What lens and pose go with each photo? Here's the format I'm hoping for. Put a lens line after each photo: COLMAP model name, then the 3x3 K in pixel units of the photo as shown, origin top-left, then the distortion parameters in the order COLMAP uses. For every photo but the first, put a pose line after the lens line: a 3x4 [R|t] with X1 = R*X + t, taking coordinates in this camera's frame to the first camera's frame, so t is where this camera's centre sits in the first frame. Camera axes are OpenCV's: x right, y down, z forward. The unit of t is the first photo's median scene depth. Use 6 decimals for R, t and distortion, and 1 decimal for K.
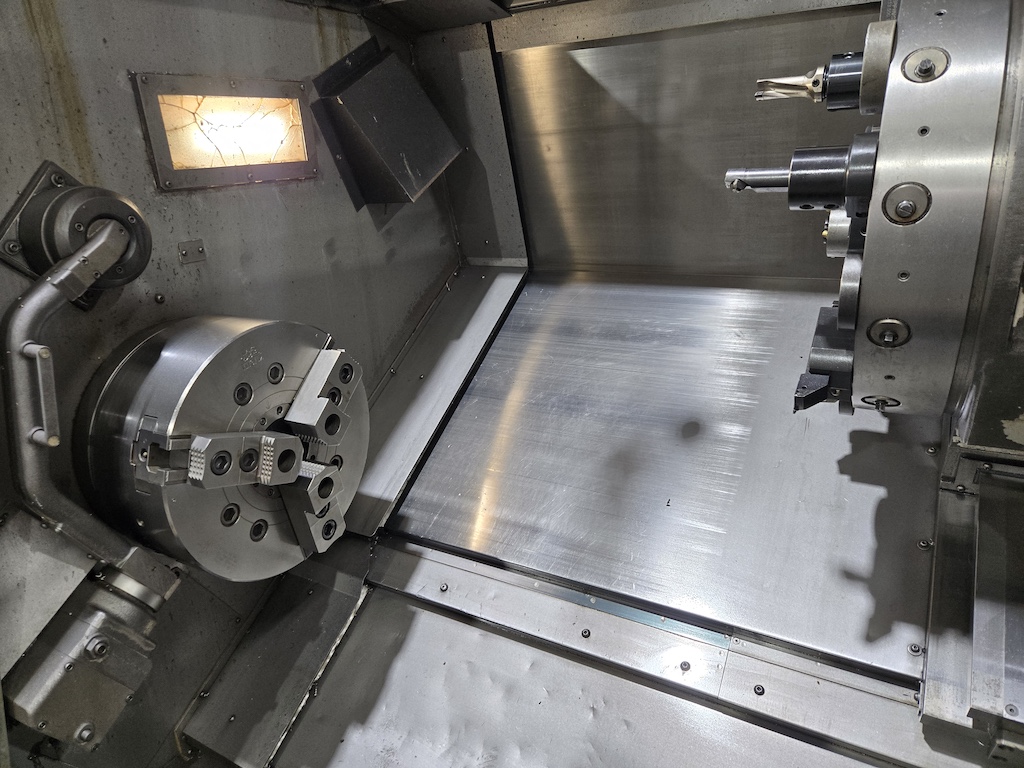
lens RADIAL K [[686.6, 0, 504.6], [0, 686.6, 385.1], [0, 0, 1]] dist [0.063573, -0.049380]
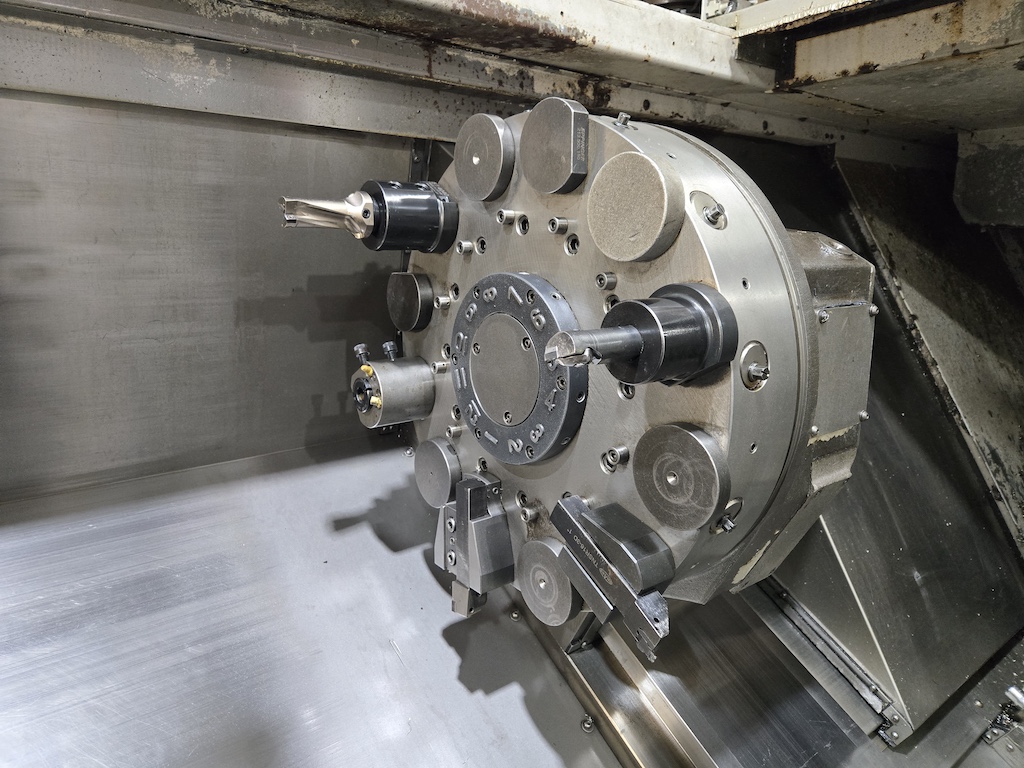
lens RADIAL K [[686.6, 0, 496.5], [0, 686.6, 371.2], [0, 0, 1]] dist [0.063573, -0.049380]
pose [[0.376657, -0.105466, 0.920329, -0.200202], [0.288546, 0.957429, -0.008374, -0.220068], [-0.880267, 0.268711, 0.391055, 0.623576]]
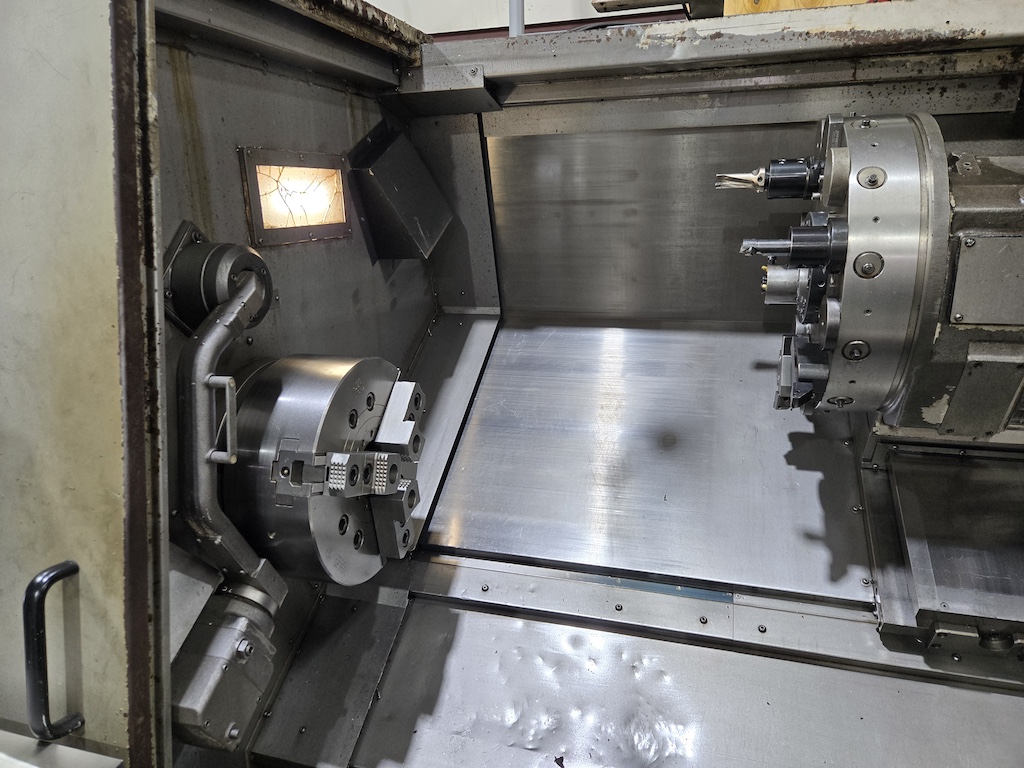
lens RADIAL K [[686.6, 0, 512.4], [0, 686.6, 383.1], [0, 0, 1]] dist [0.063573, -0.049380]
pose [[0.970533, -0.029467, 0.239161, -0.367624], [0.048726, 0.995991, -0.075018, 0.049848], [-0.235992, 0.084461, 0.968078, -0.181973]]
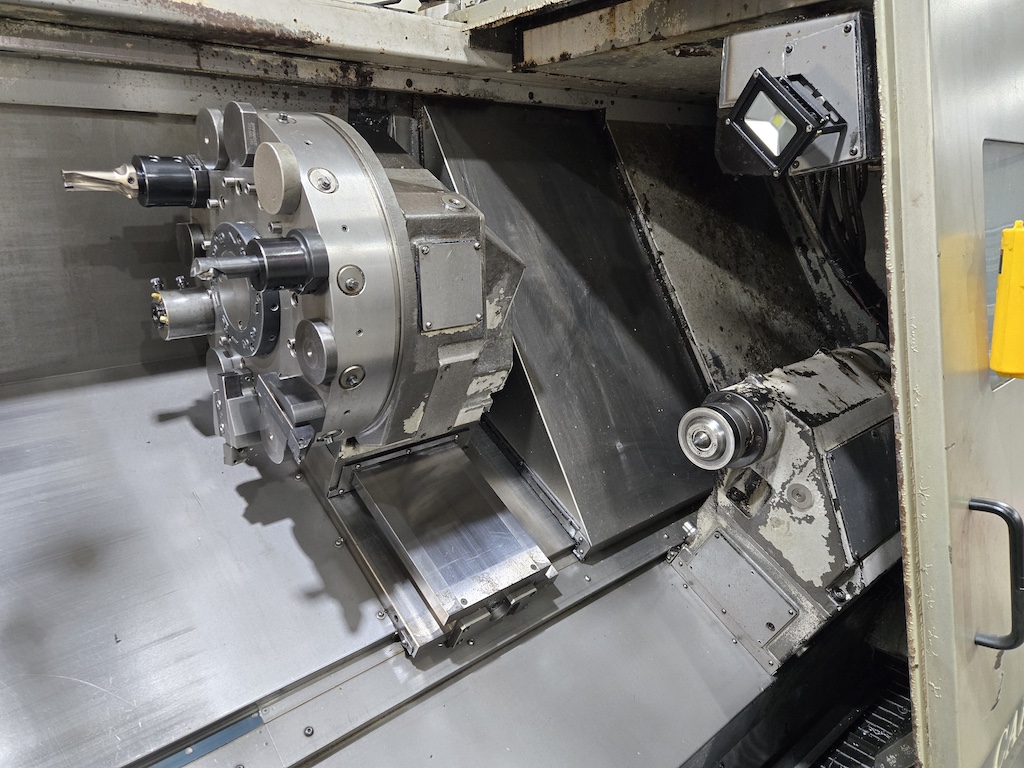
lens RADIAL K [[686.6, 0, 496.9], [0, 686.6, 387.0], [0, 0, 1]] dist [0.063573, -0.049380]
pose [[0.326663, -0.202852, 0.923116, -0.395322], [0.313327, 0.944707, 0.096720, -0.069028], [-0.891694, 0.257642, 0.372160, 0.201416]]
